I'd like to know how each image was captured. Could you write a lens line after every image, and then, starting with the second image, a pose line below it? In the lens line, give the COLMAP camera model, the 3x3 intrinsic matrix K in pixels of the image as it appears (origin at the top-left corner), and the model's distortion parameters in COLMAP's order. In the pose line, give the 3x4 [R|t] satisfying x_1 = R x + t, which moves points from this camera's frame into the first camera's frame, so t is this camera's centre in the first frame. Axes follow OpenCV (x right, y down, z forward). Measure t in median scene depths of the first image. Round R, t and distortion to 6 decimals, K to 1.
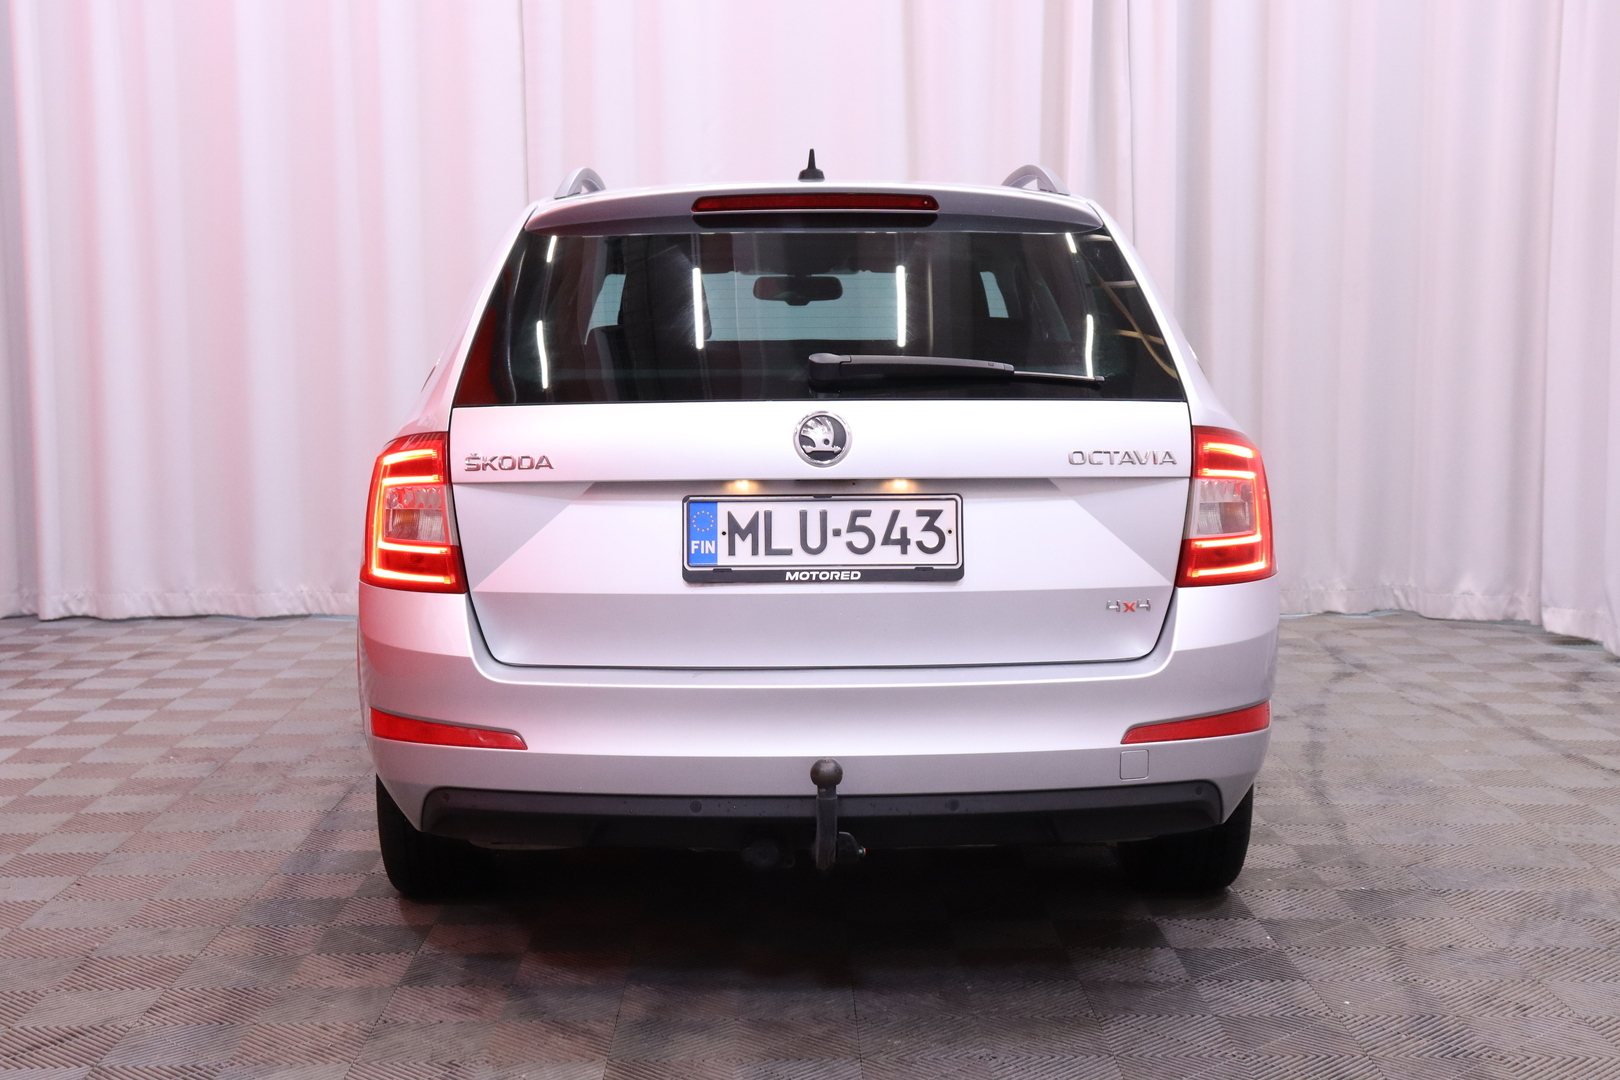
lens RADIAL K [[2222.1, 0, 820.9], [0, 2222.1, 537.2], [0, 0, 1]] dist [0.002447, 0.000000]
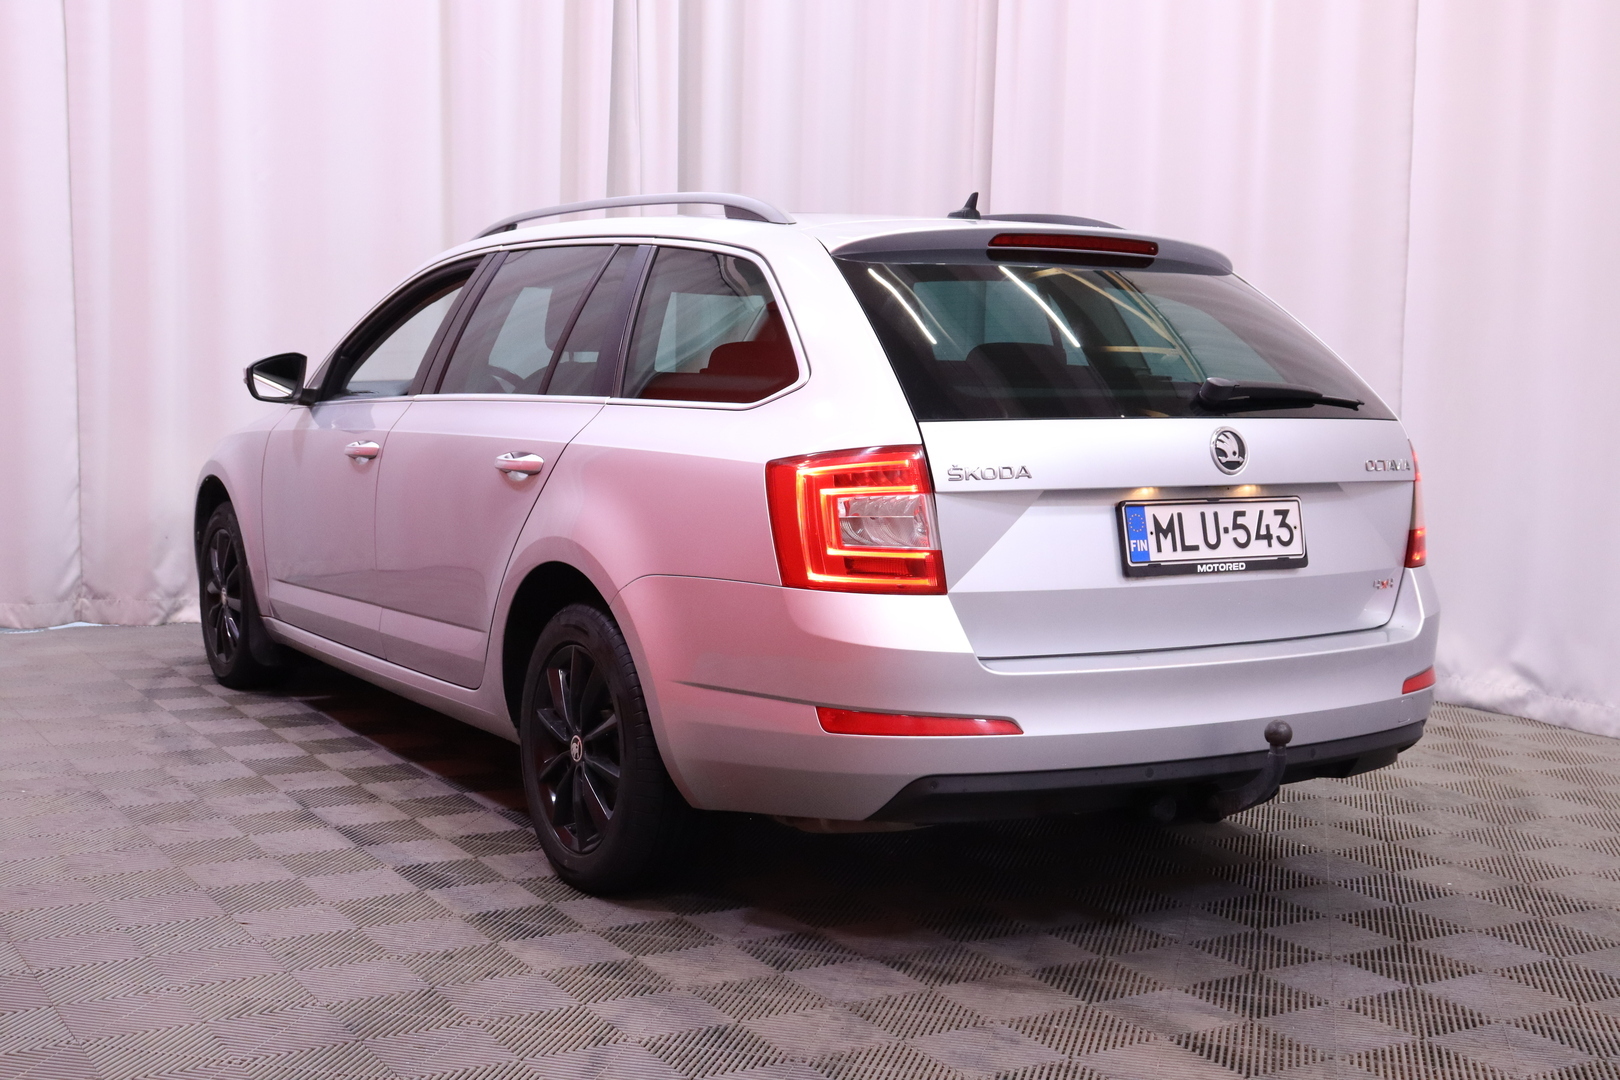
lens RADIAL K [[2182.2, 0, 799.4], [0, 2182.2, 539.4], [0, 0, 1]] dist [-0.037376, 0.000000]
pose [[0.846792, -0.023693, 0.531397, -0.796878], [0.024965, 0.999677, 0.004789, -0.008422], [-0.531338, 0.009210, 0.847110, 0.142005]]
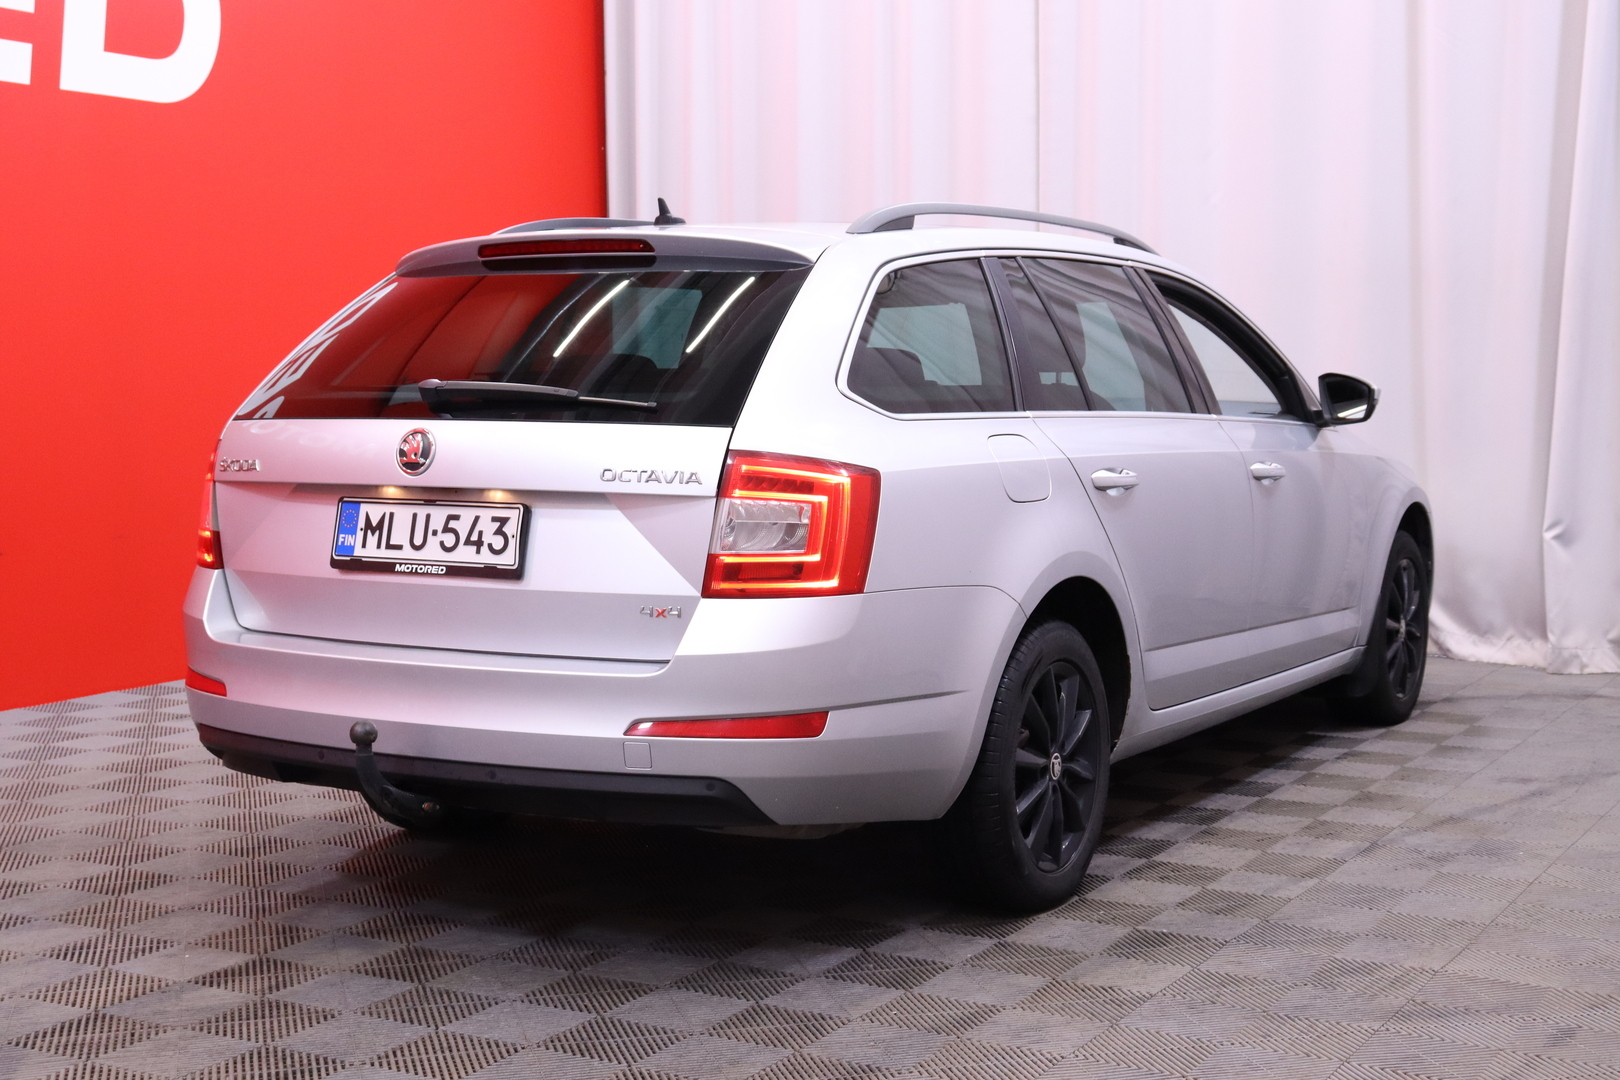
lens RADIAL K [[2222.1, 0, 796.8], [0, 2222.1, 532.3], [0, 0, 1]] dist [0.002447, 0.000000]
pose [[0.866243, 0.043984, -0.497683, 0.752001], [-0.050744, 0.998712, -0.000060, -0.011903], [0.497039, 0.025306, 0.867359, 0.082013]]
